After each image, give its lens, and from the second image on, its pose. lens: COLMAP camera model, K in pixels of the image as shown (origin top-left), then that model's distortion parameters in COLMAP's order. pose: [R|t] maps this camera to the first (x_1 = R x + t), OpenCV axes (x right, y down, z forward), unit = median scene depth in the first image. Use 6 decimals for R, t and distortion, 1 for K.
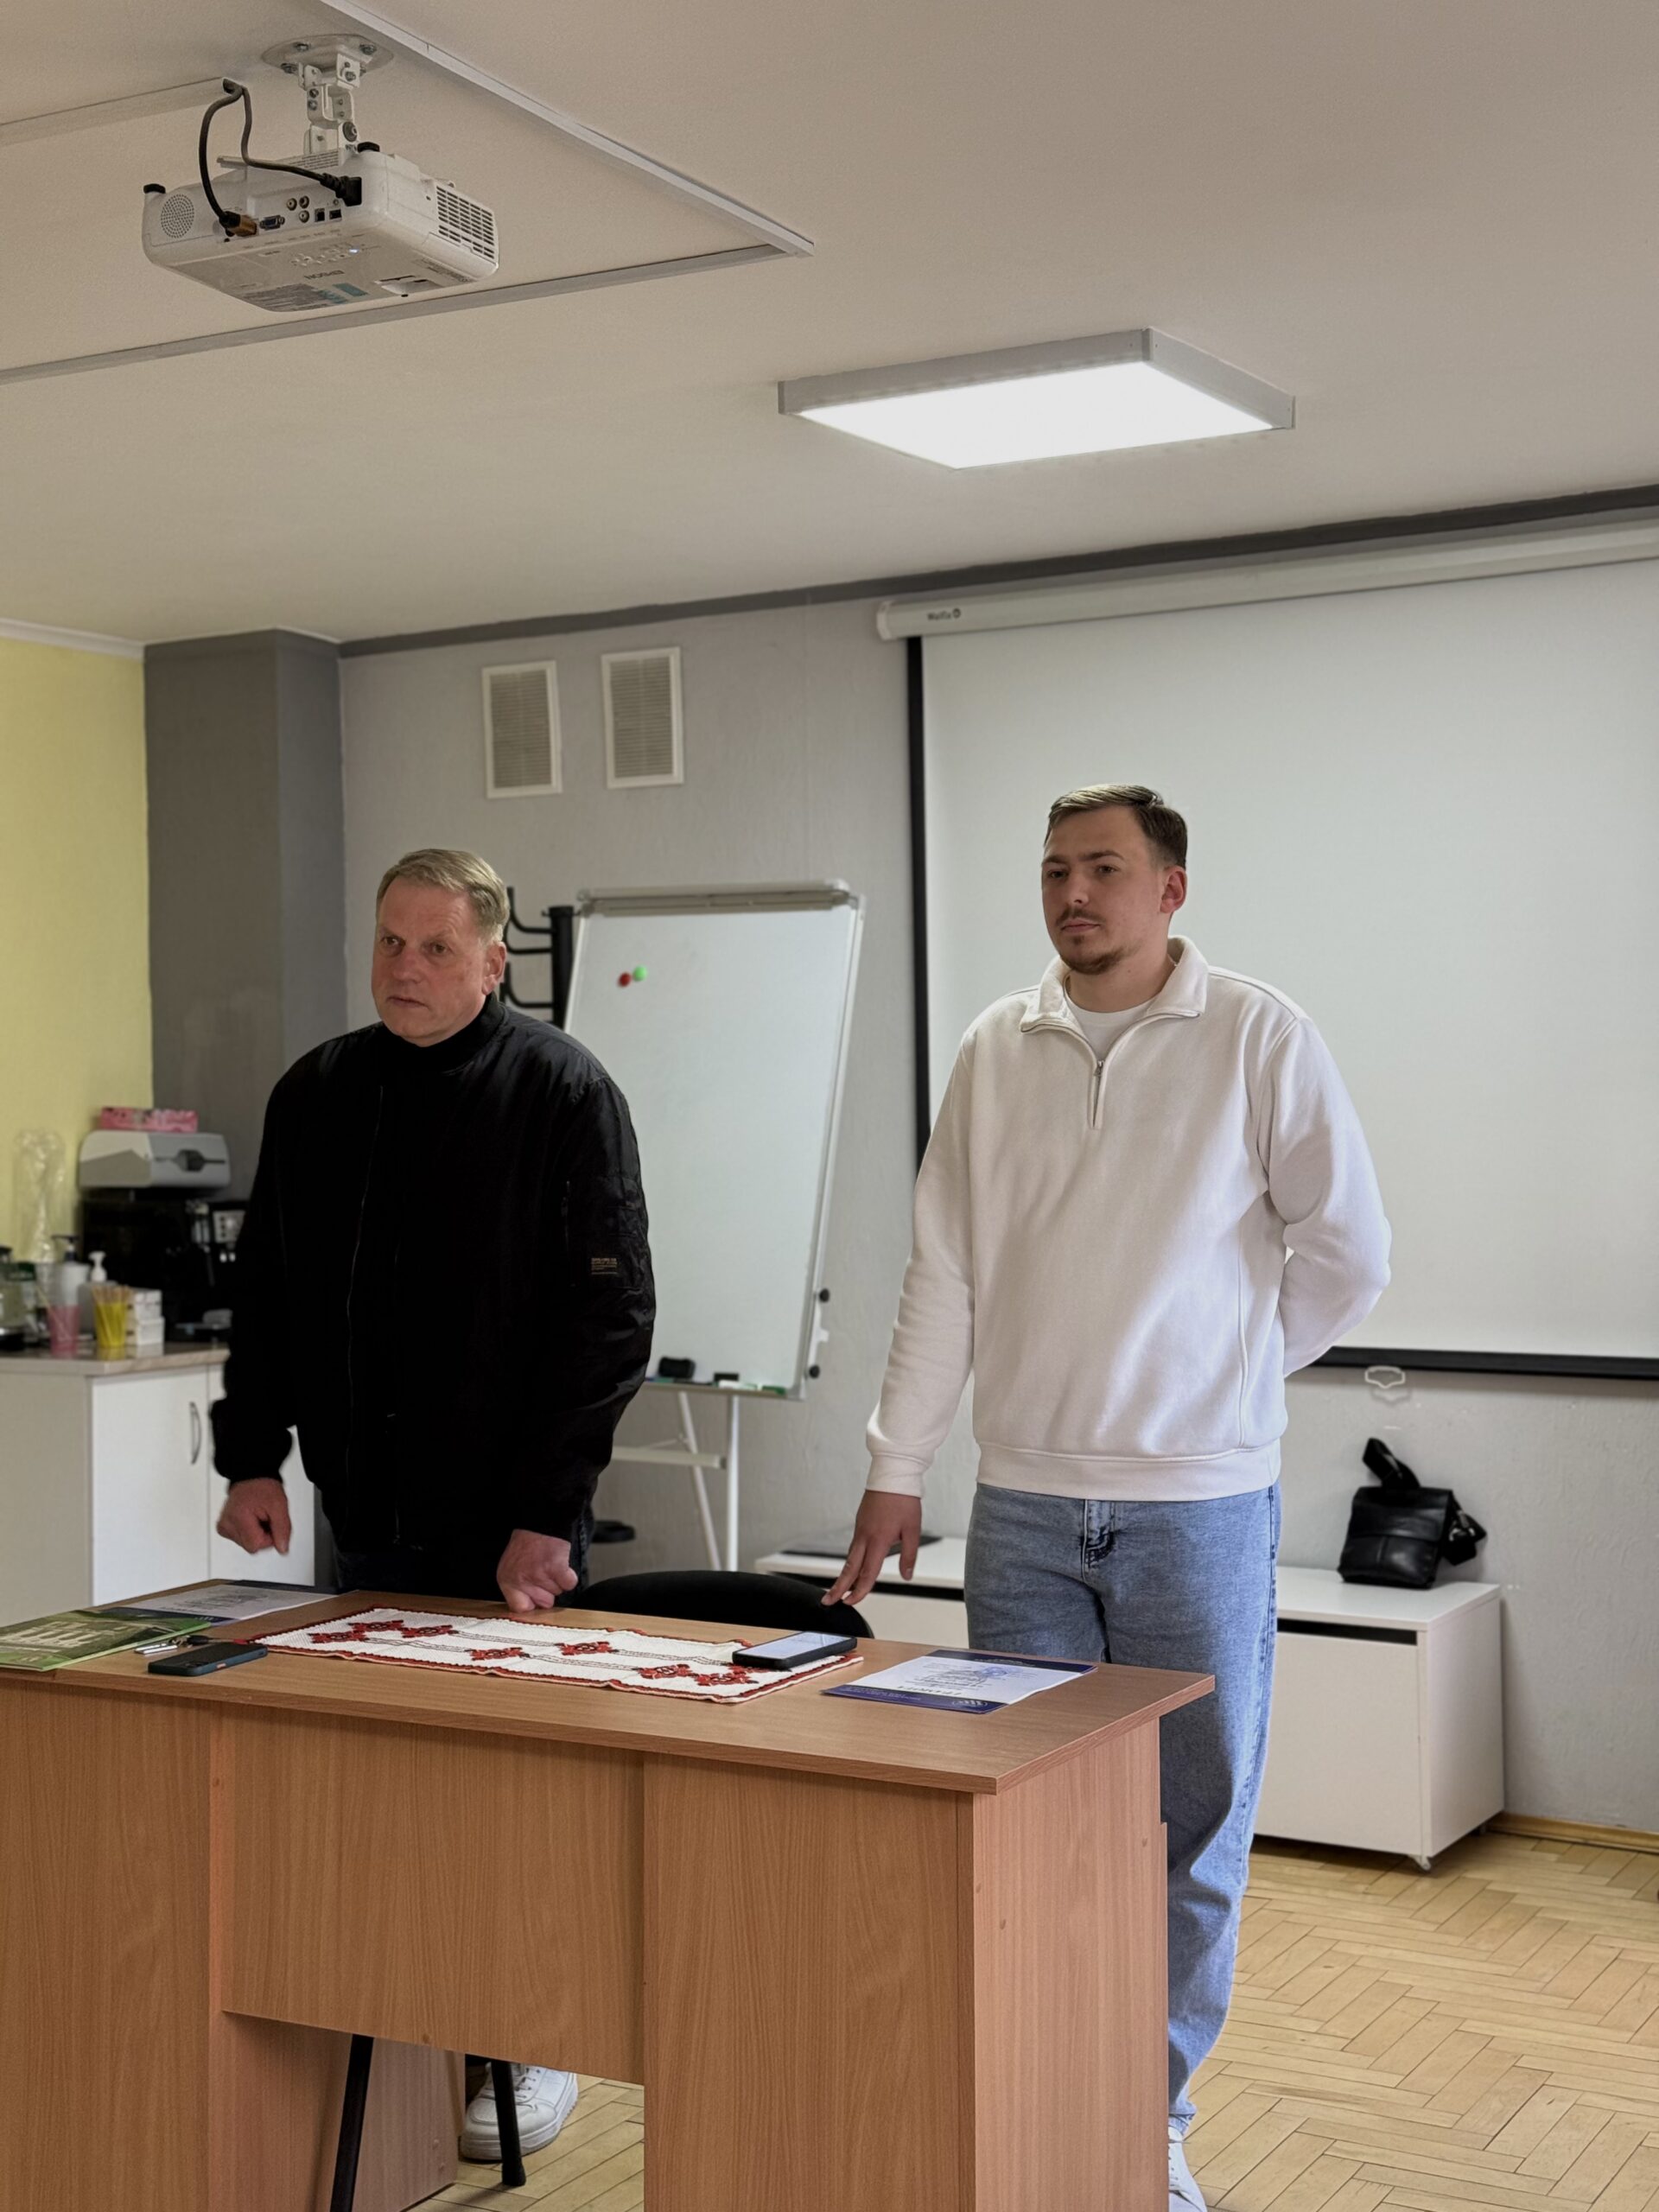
lens RADIAL K [[3180.9, 0, 733.1], [0, 3180.9, 1081.6], [0, 0, 1]] dist [0.060809, 0.000000]
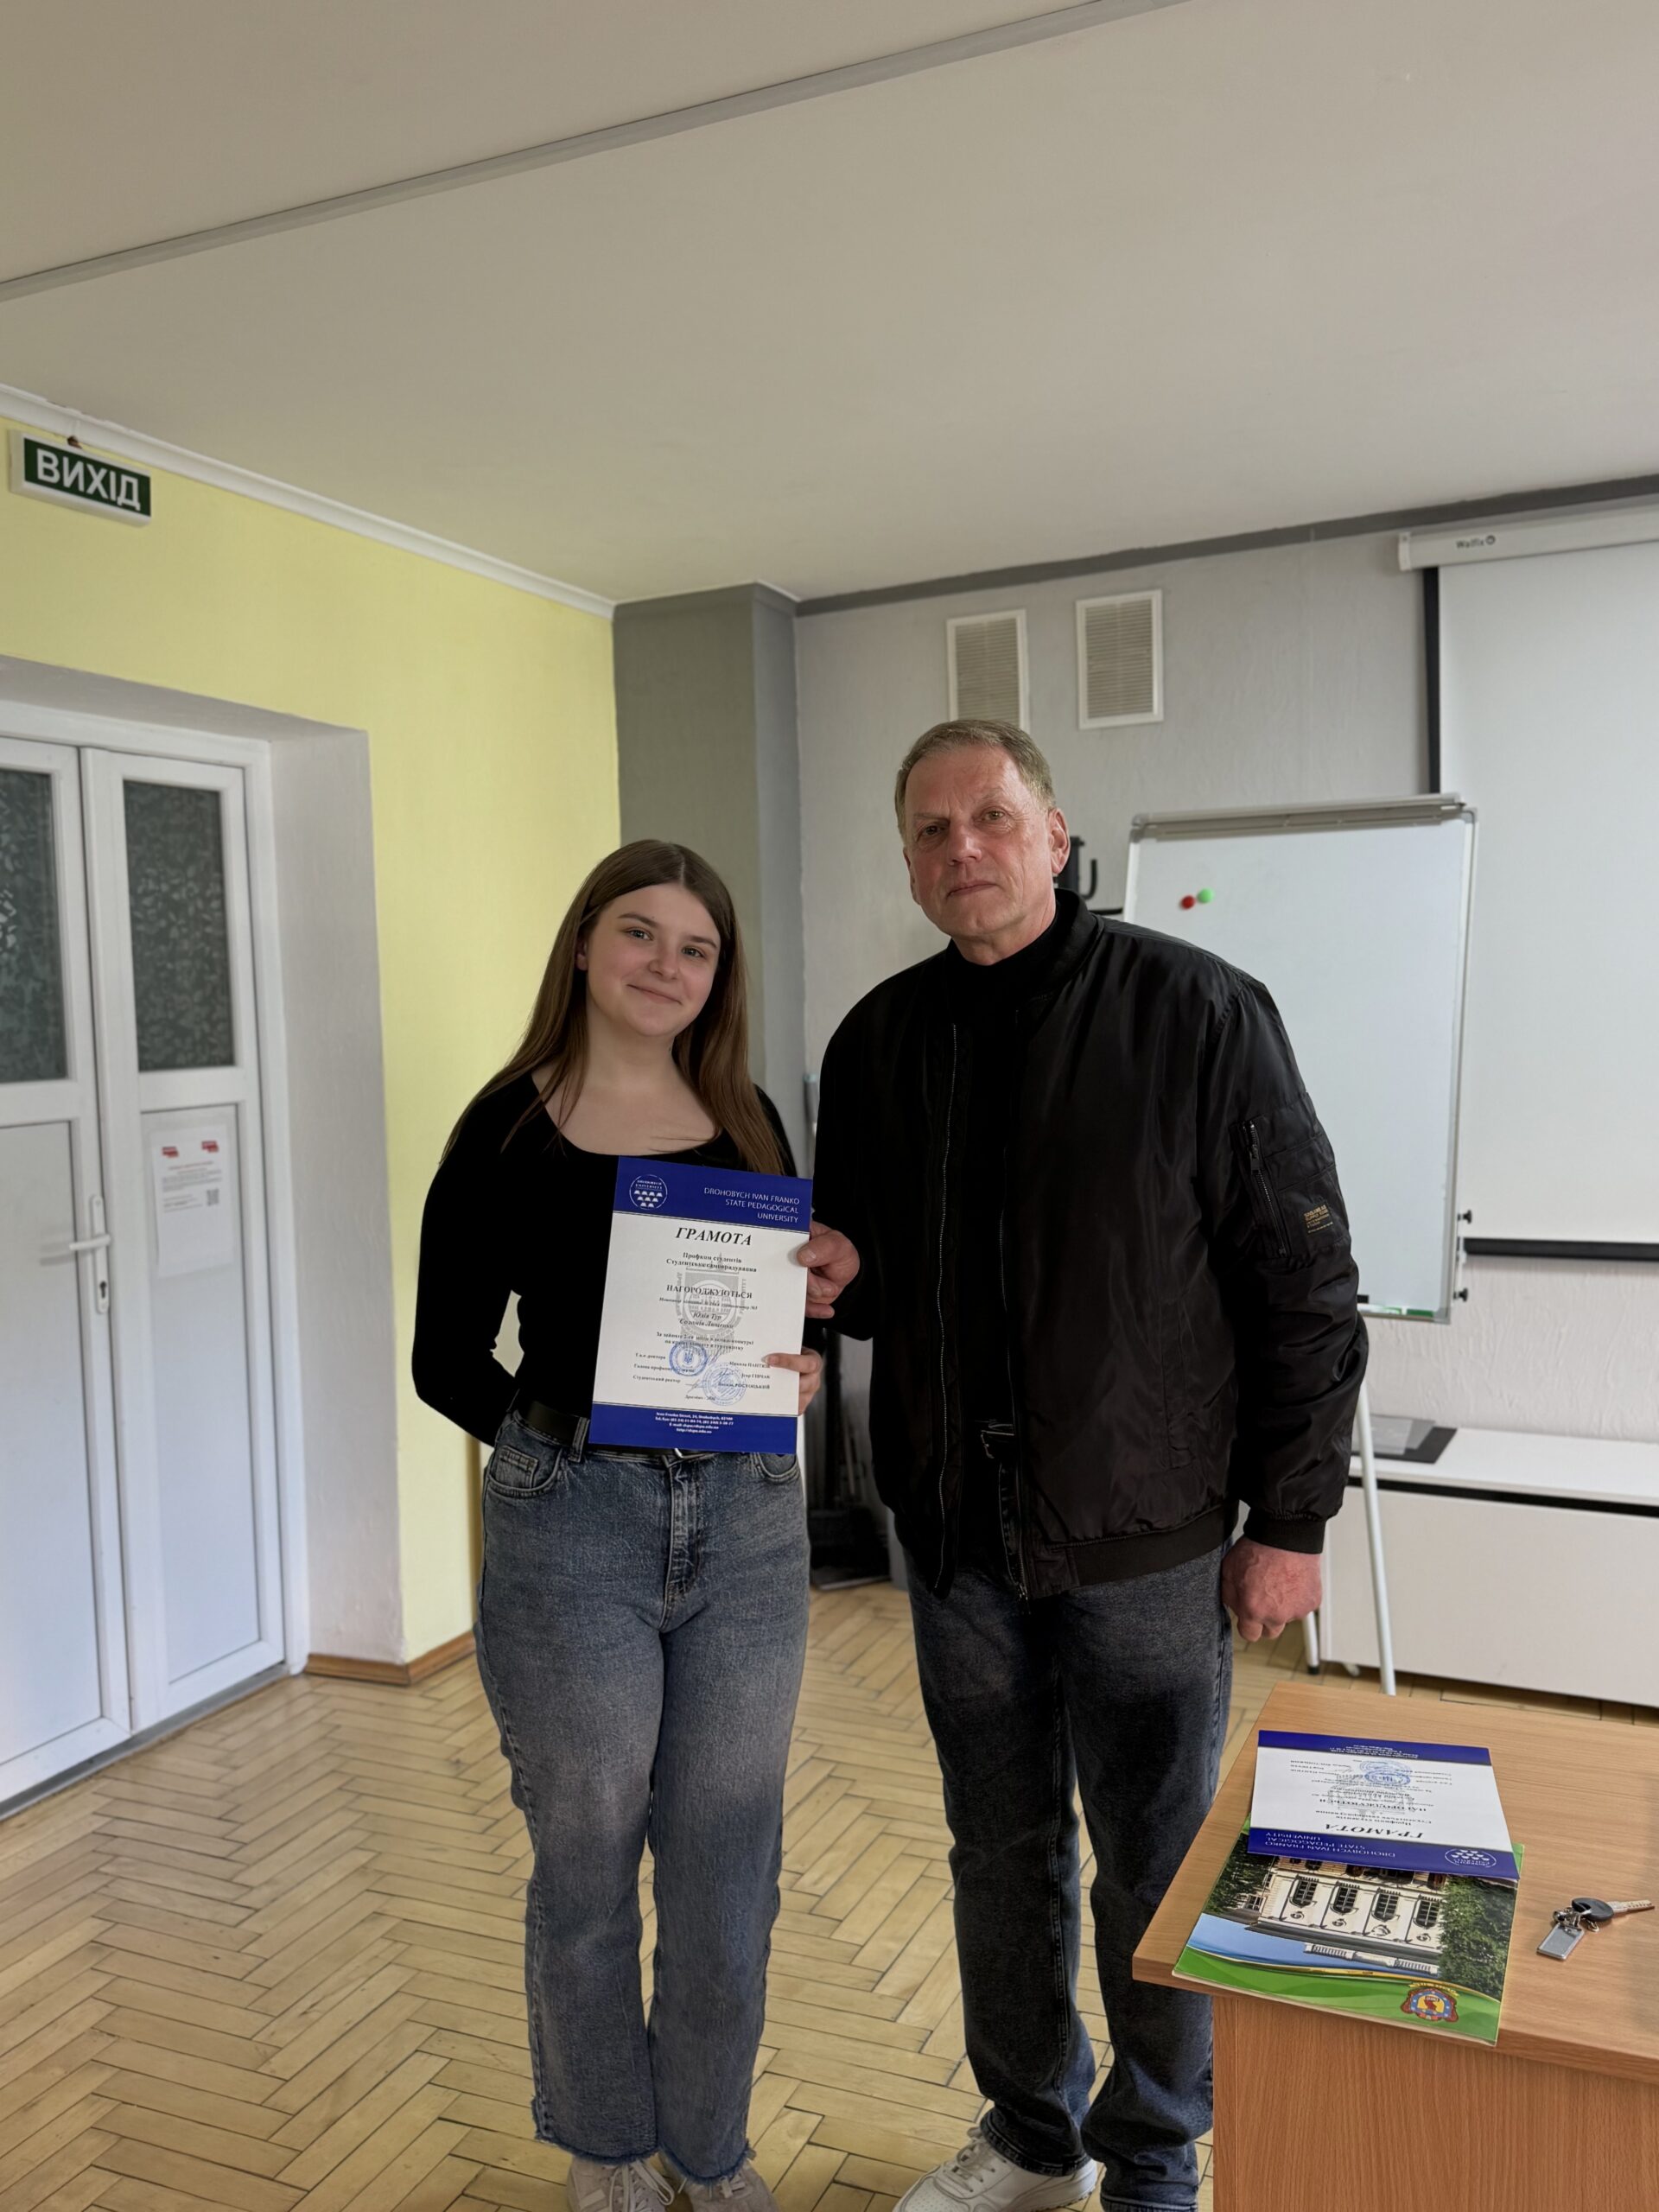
lens RADIAL K [[1825.5, 0, 819.0], [0, 1825.5, 1123.1], [0, 0, 1]] dist [0.049341, -0.069909]
pose [[0.994852, -0.023520, 0.098568, -0.194022], [0.016937, 0.997603, 0.067099, -0.002597], [-0.099910, -0.065084, 0.992866, 0.393239]]
